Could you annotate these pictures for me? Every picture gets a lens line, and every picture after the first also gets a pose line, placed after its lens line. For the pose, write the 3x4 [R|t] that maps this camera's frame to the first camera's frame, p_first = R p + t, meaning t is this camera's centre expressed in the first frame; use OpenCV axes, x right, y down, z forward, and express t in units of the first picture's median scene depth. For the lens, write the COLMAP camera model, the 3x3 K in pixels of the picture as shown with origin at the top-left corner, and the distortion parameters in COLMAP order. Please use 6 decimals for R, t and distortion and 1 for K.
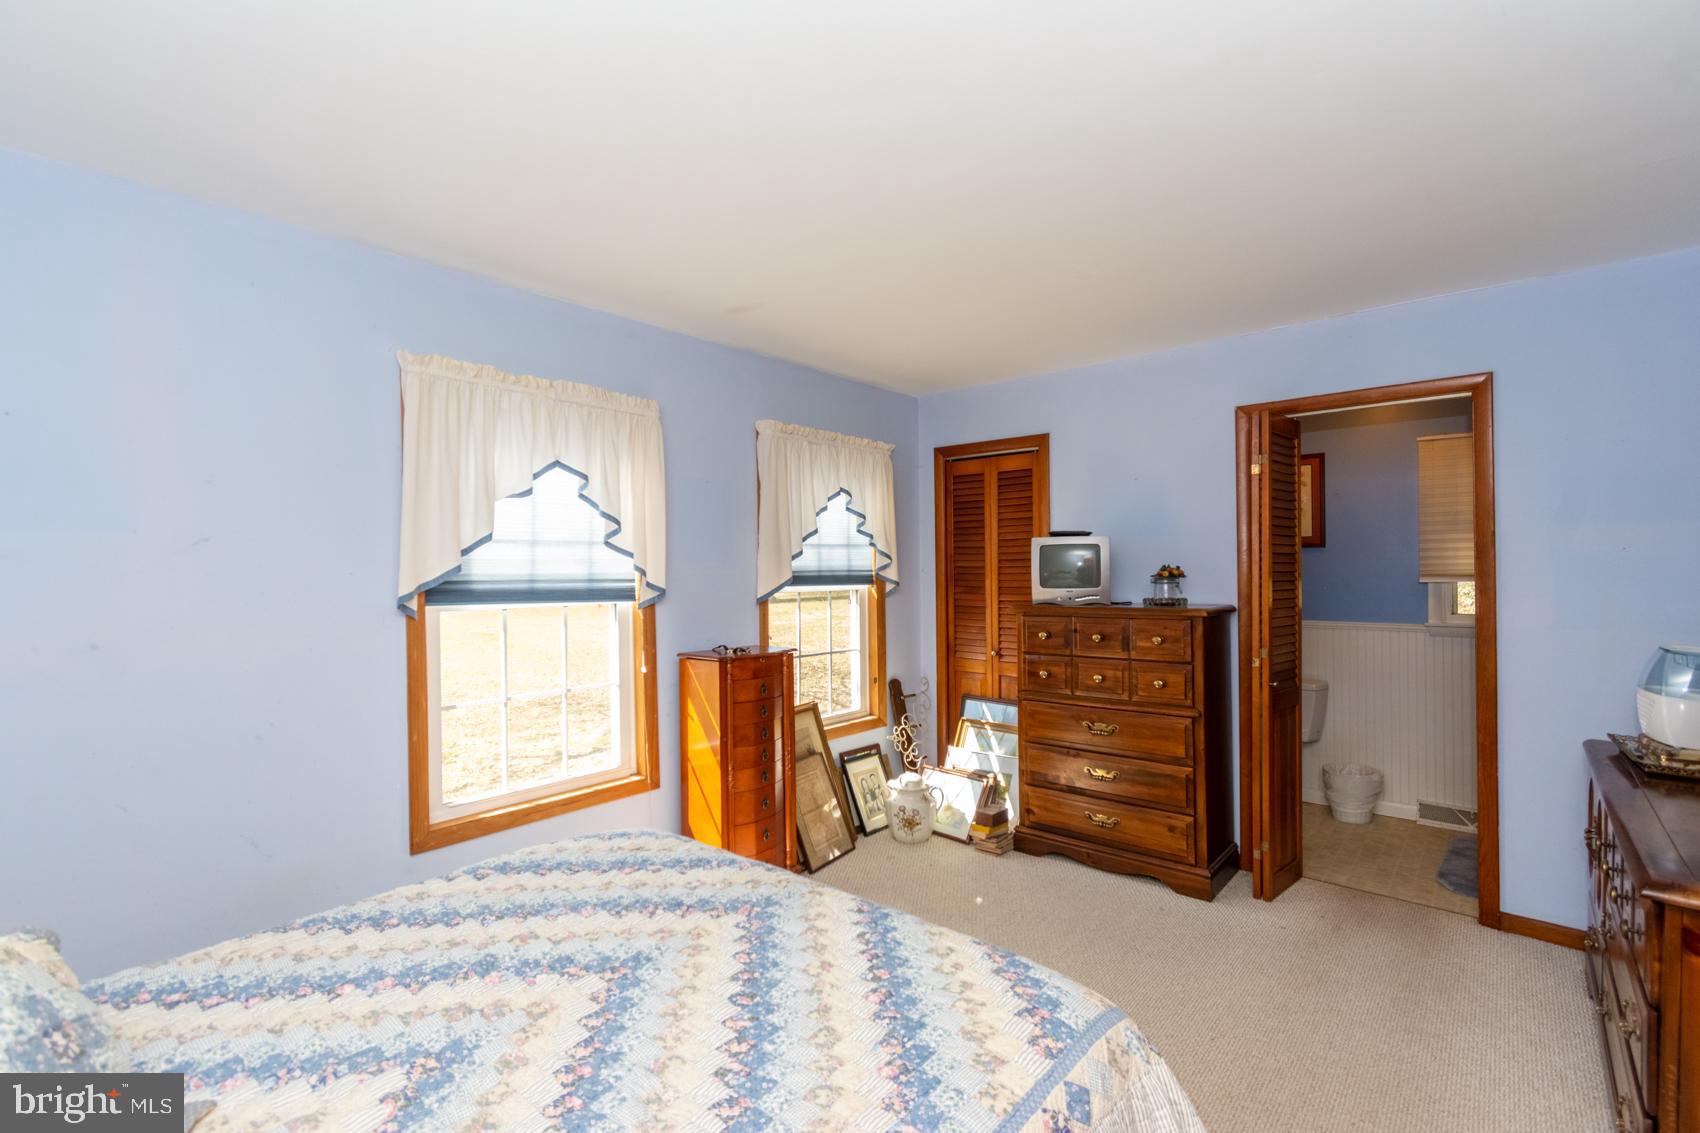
lens RADIAL K [[761.3, 0, 845.4], [0, 761.3, 583.7], [0, 0, 1]] dist [0.001466, 0.000026]
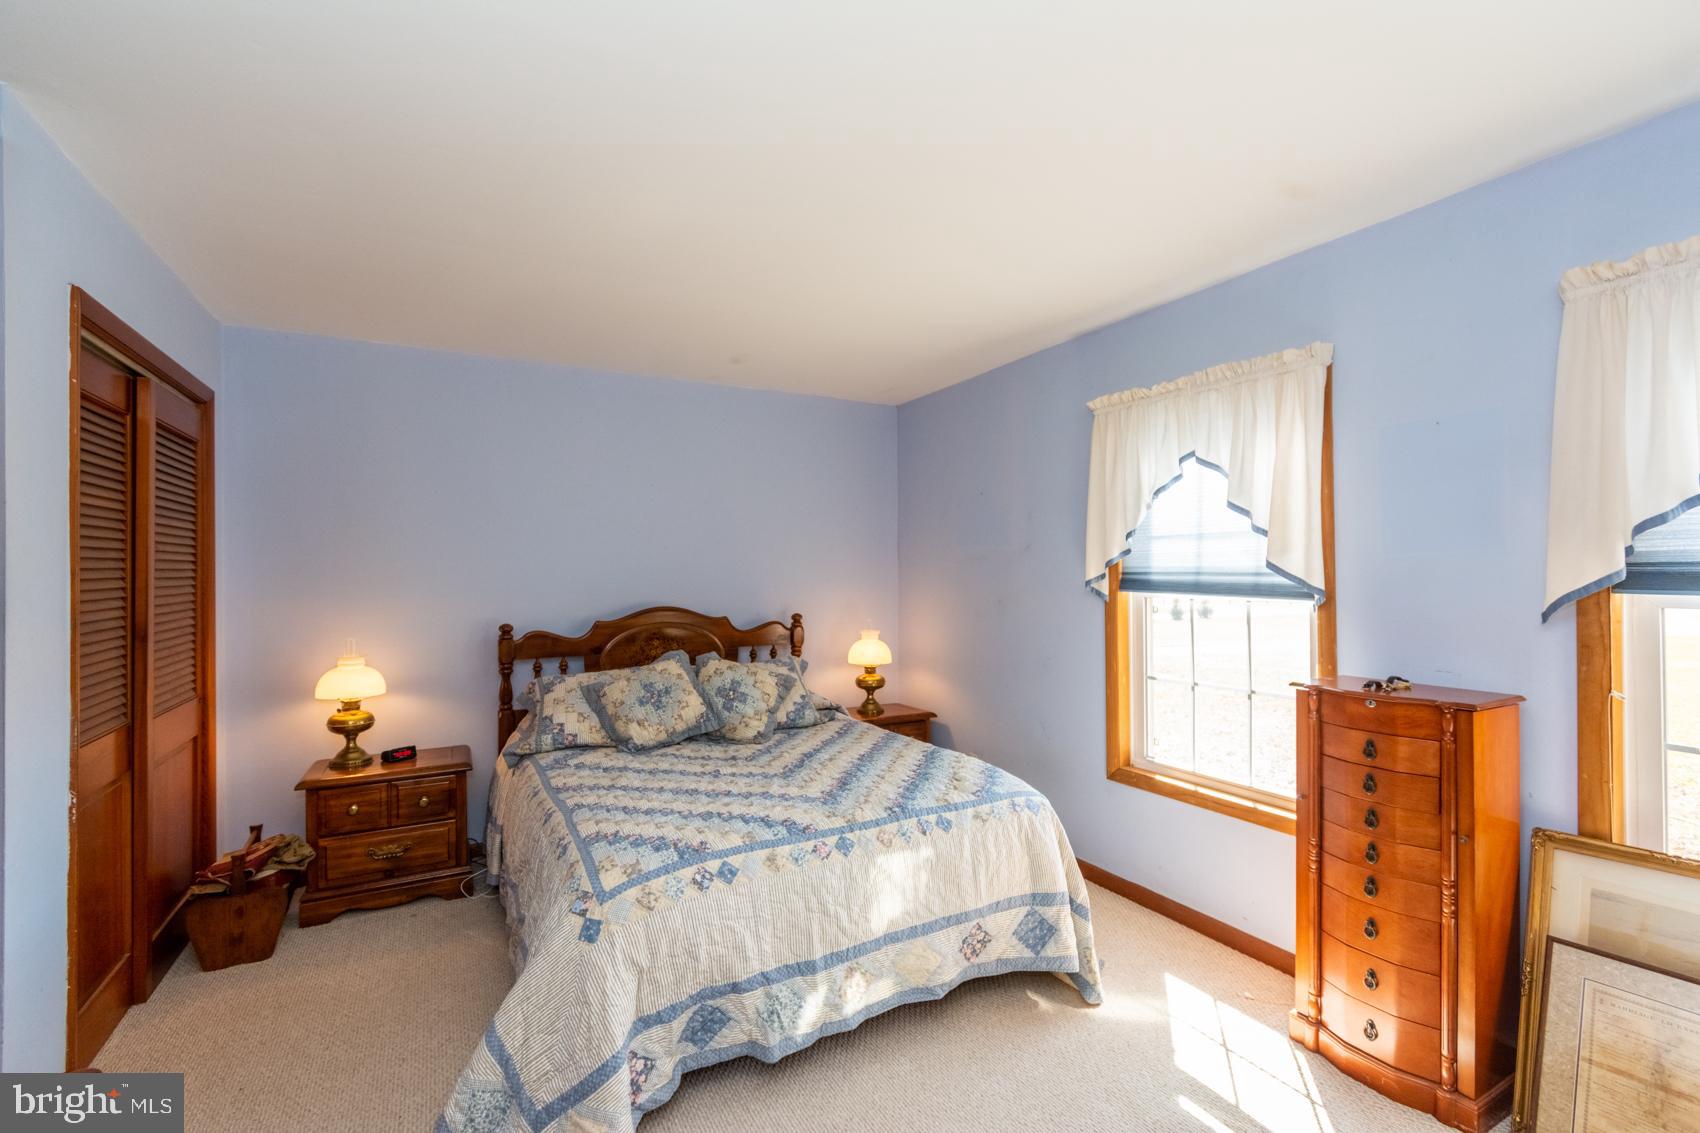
lens RADIAL K [[745.3, 0, 856.9], [0, 745.3, 560.1], [0, 0, 1]] dist [0.003180, 0.000407]
pose [[-0.338533, -0.002401, -0.940952, 0.707953], [-0.000695, 0.999997, -0.002302, -0.019093], [0.940954, -0.000125, -0.338534, 0.915112]]
